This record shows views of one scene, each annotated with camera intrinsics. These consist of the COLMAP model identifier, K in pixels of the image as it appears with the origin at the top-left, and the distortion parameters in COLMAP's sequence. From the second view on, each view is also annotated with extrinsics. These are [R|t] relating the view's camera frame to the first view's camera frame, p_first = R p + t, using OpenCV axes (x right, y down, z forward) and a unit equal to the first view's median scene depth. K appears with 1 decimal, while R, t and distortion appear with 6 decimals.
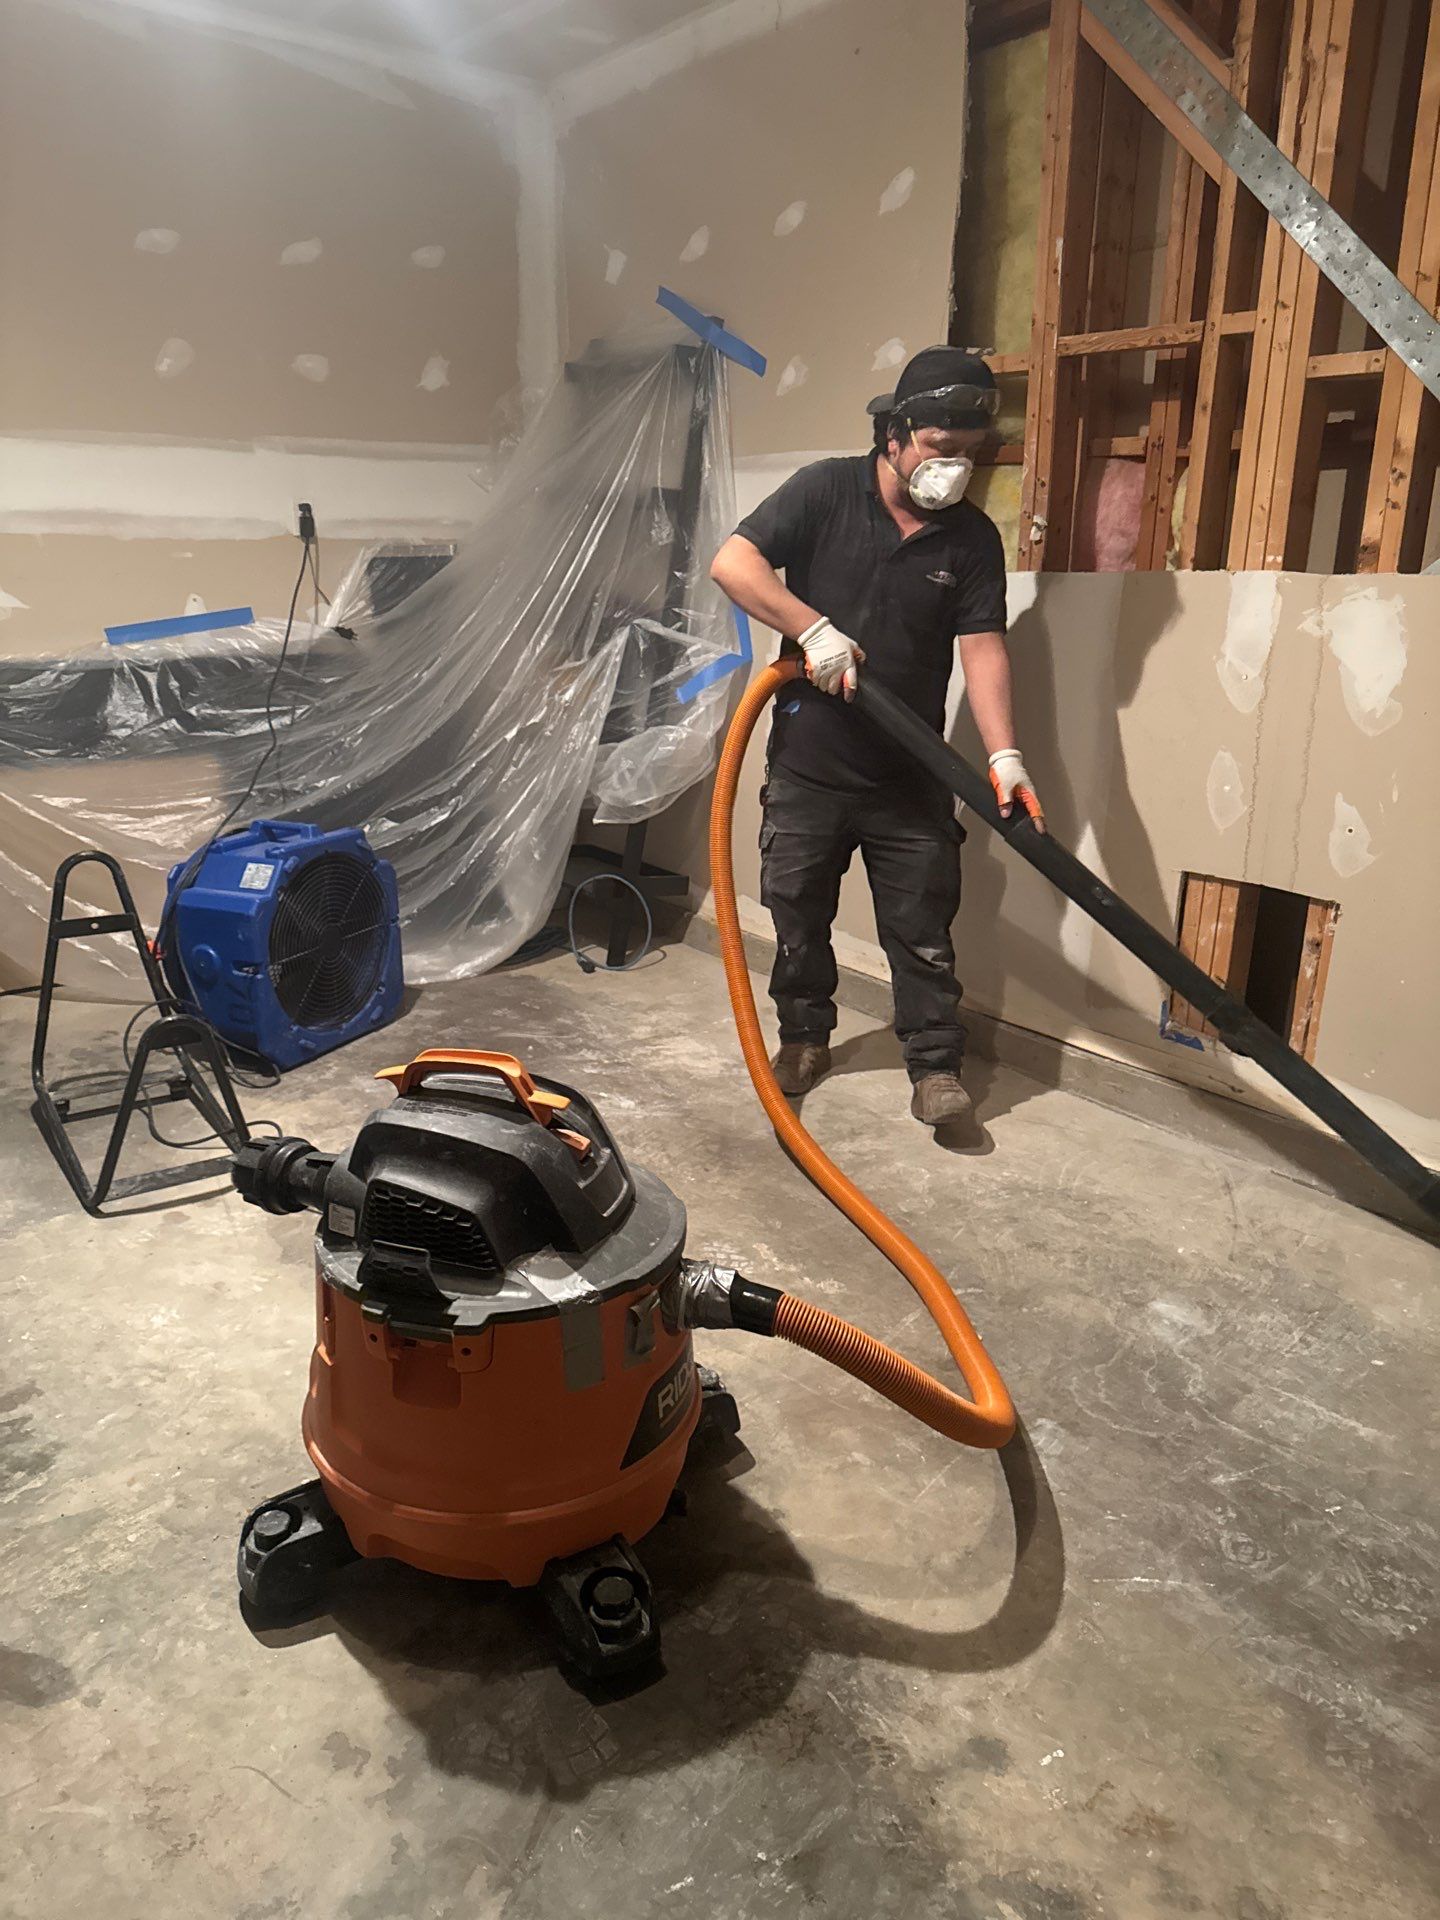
lens RADIAL K [[1324.1, 0, 720.0], [0, 1324.1, 960.0], [0, 0, 1]] dist [-0.004295, -0.001673]
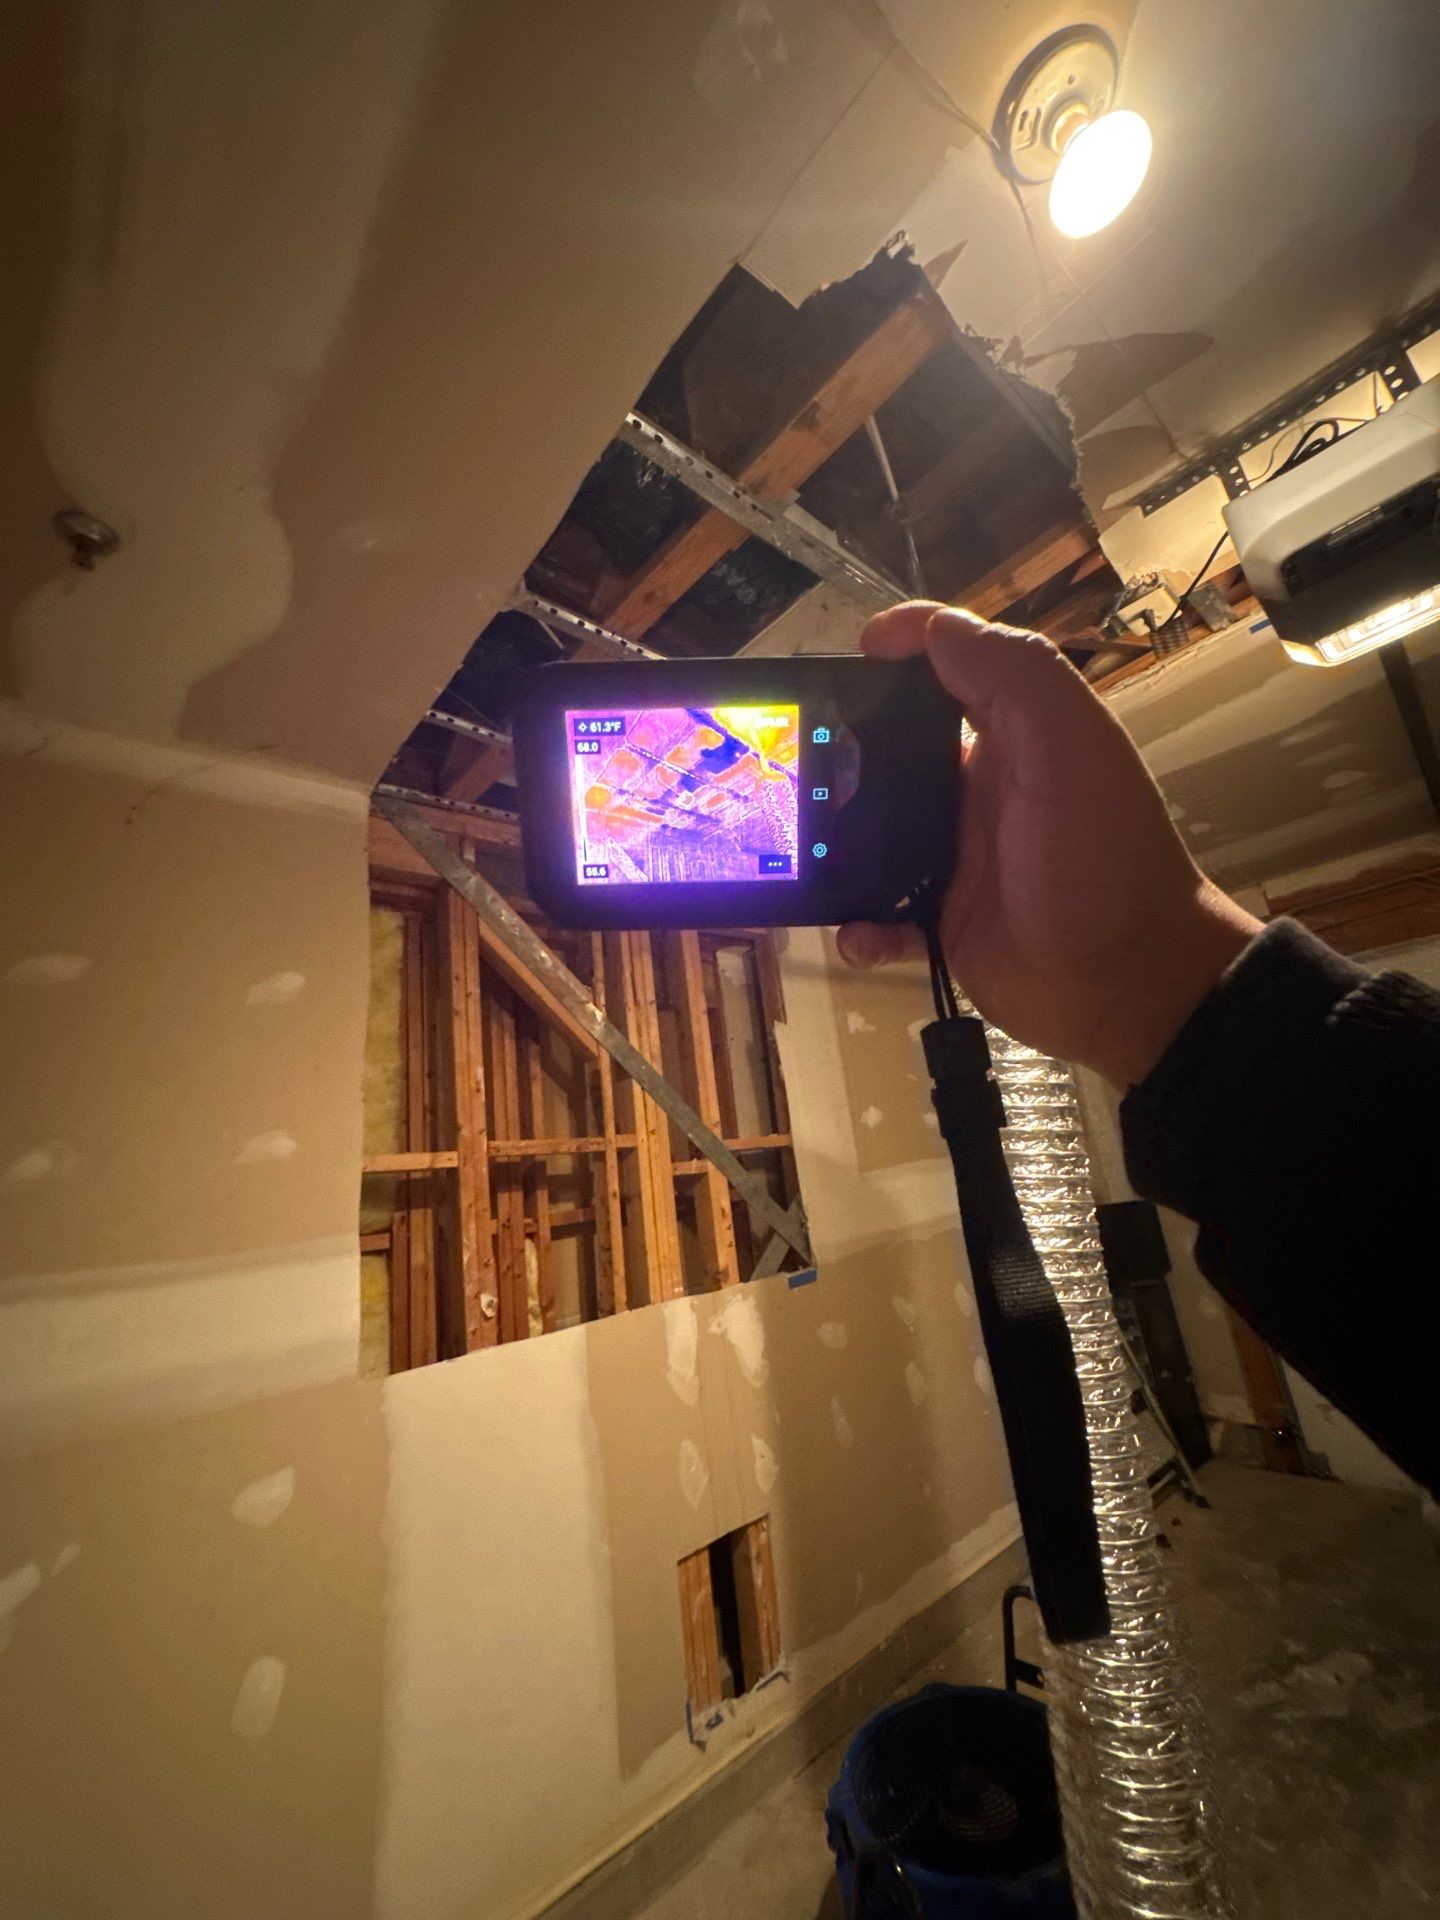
lens RADIAL K [[769.1, 0, 713.8], [0, 769.1, 963.4], [0, 0, 1]] dist [-0.001145, 0.000154]
pose [[-0.060547, 0.271406, 0.960559, -0.475748], [0.399120, 0.888629, -0.225925, -0.383243], [-0.914897, 0.369699, -0.162127, 0.884242]]
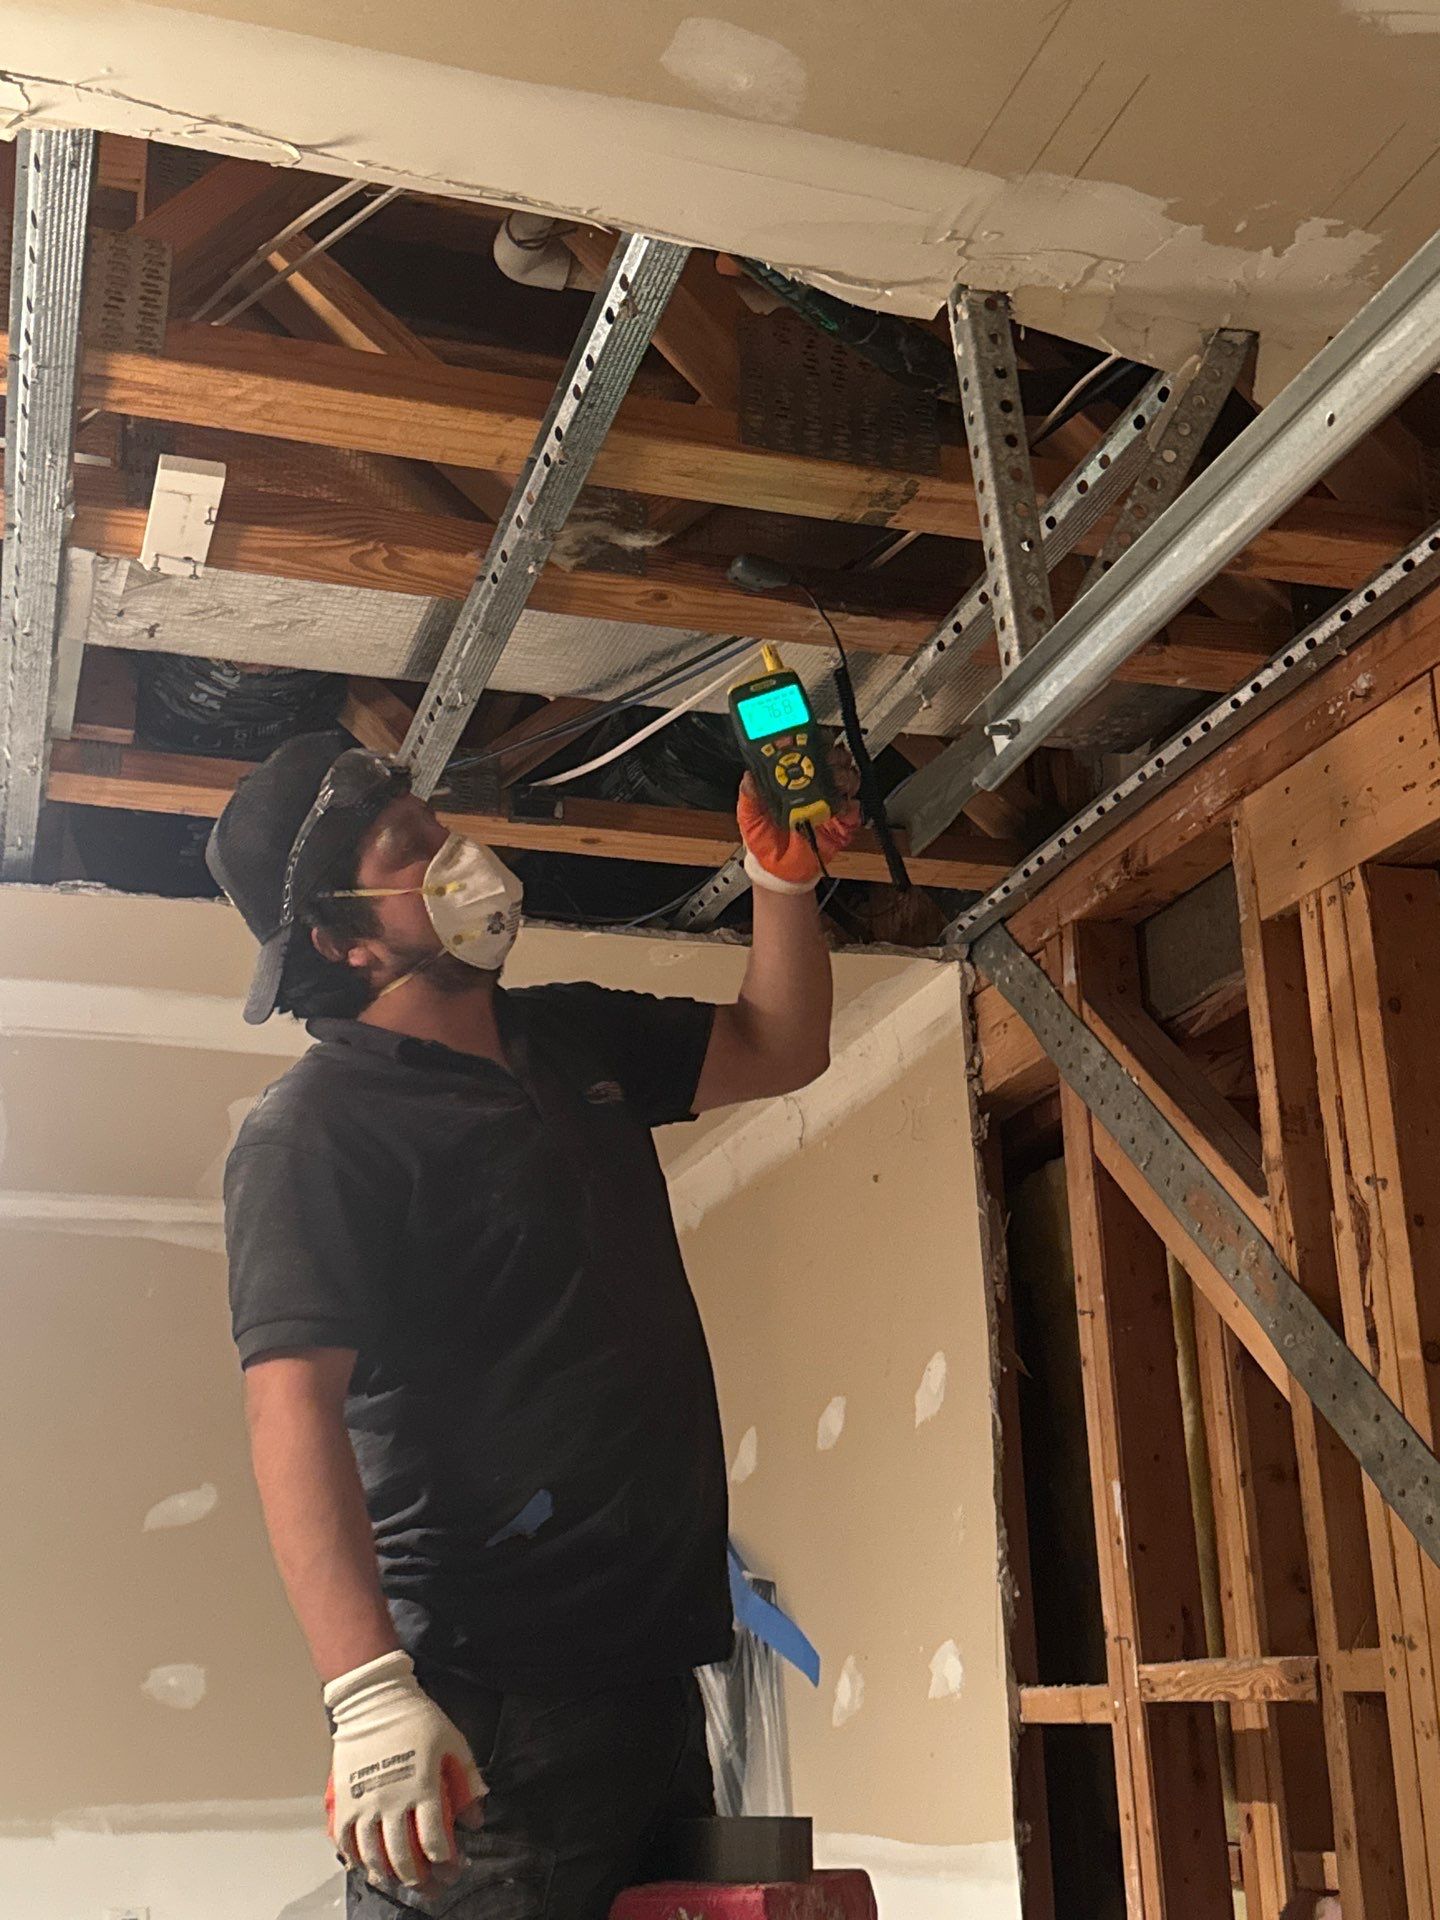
lens RADIAL K [[2368.1, 0, 720.0], [0, 2368.1, 960.0], [0, 0, 1]] dist [0.033497, -0.016479]
pose [[0.938577, -0.144644, -0.313290, 0.436226], [-0.062296, 0.821962, -0.566126, -0.174210], [0.339400, 0.550870, 0.762464, 0.114077]]
